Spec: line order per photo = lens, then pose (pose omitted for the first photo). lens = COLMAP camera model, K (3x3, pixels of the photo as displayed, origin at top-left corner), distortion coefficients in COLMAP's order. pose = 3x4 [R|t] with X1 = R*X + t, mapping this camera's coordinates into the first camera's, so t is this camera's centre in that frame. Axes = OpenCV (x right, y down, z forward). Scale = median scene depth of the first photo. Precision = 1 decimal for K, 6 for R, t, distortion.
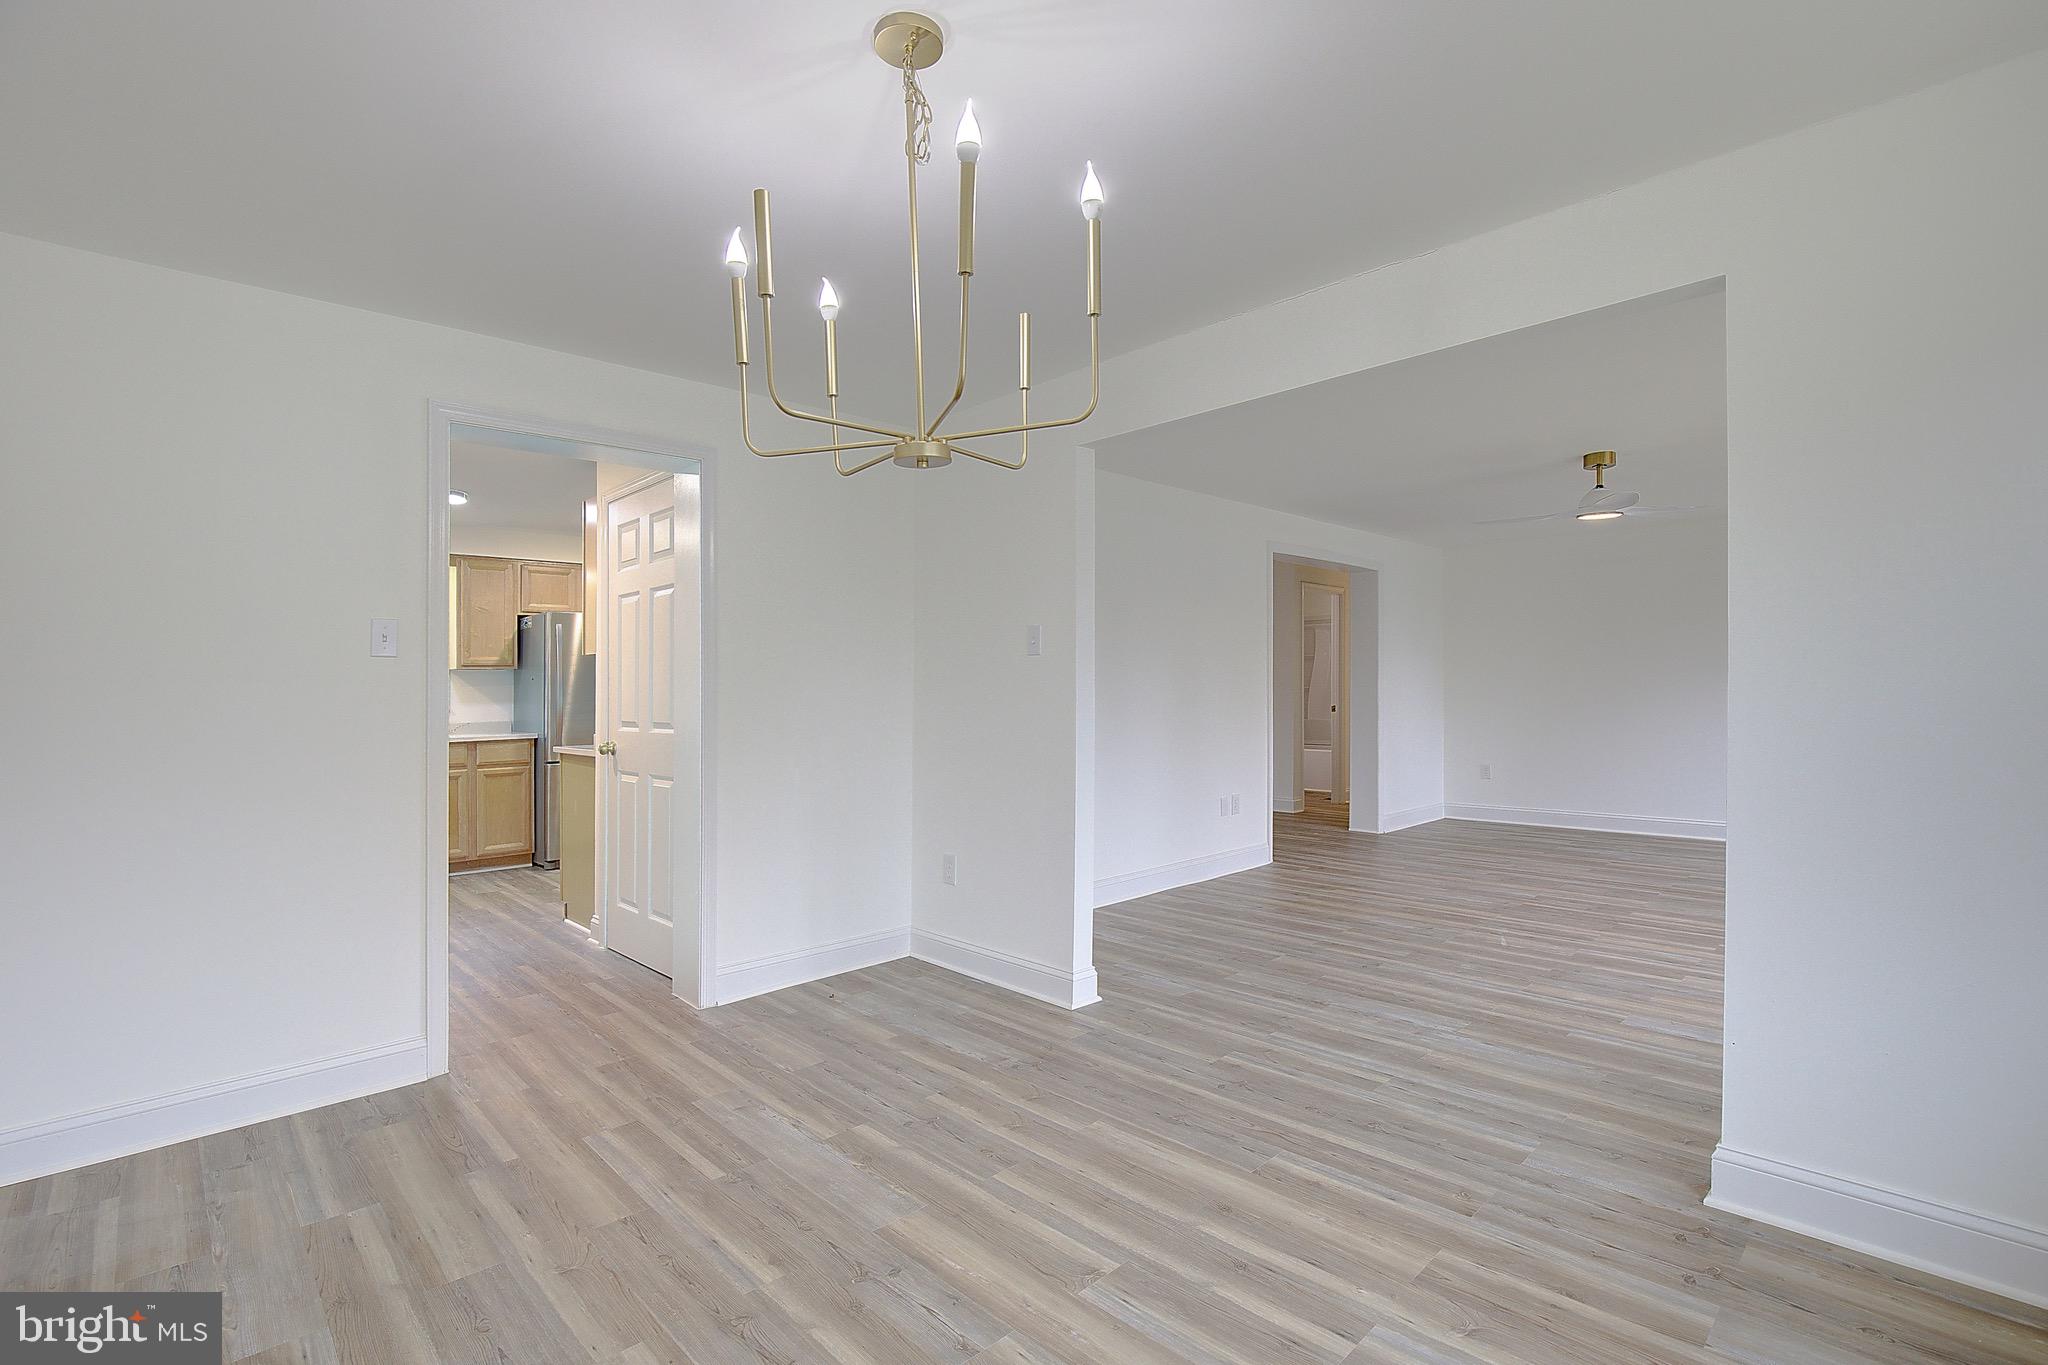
lens RADIAL K [[959.3, 0, 1024.8], [0, 959.3, 686.2], [0, 0, 1]] dist [-0.028551, 0.005317]
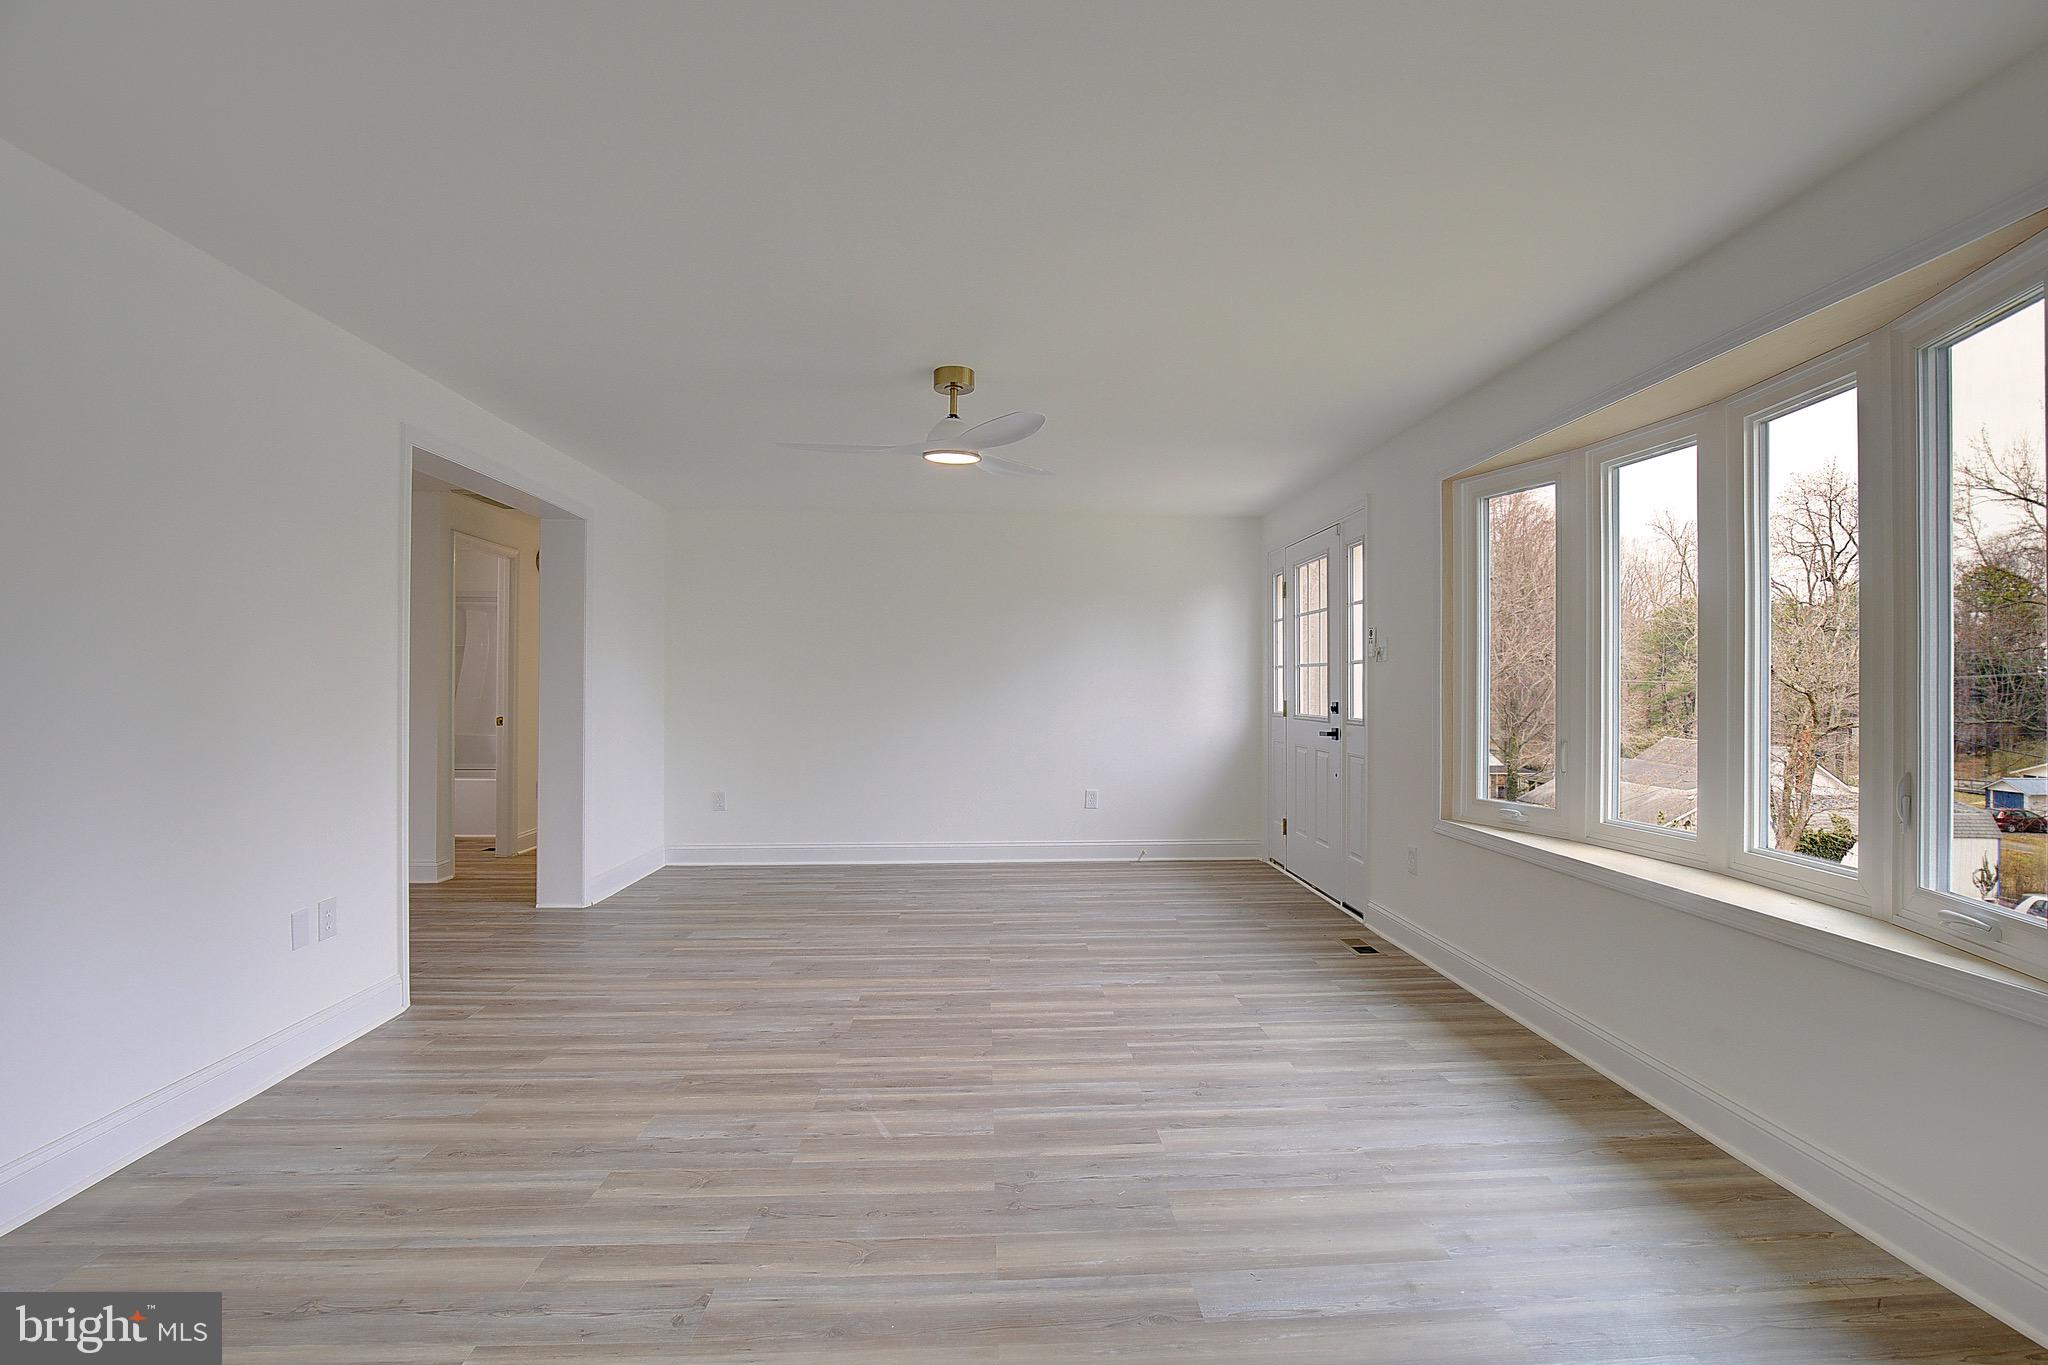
lens RADIAL K [[959.3, 0, 1073.0], [0, 959.3, 688.8], [0, 0, 1]] dist [-0.028551, 0.005317]
pose [[0.637922, 0.008148, 0.770058, 0.082887], [-0.007473, 0.999962, -0.004390, -0.000988], [-0.770065, -0.002954, 0.637959, 0.361281]]
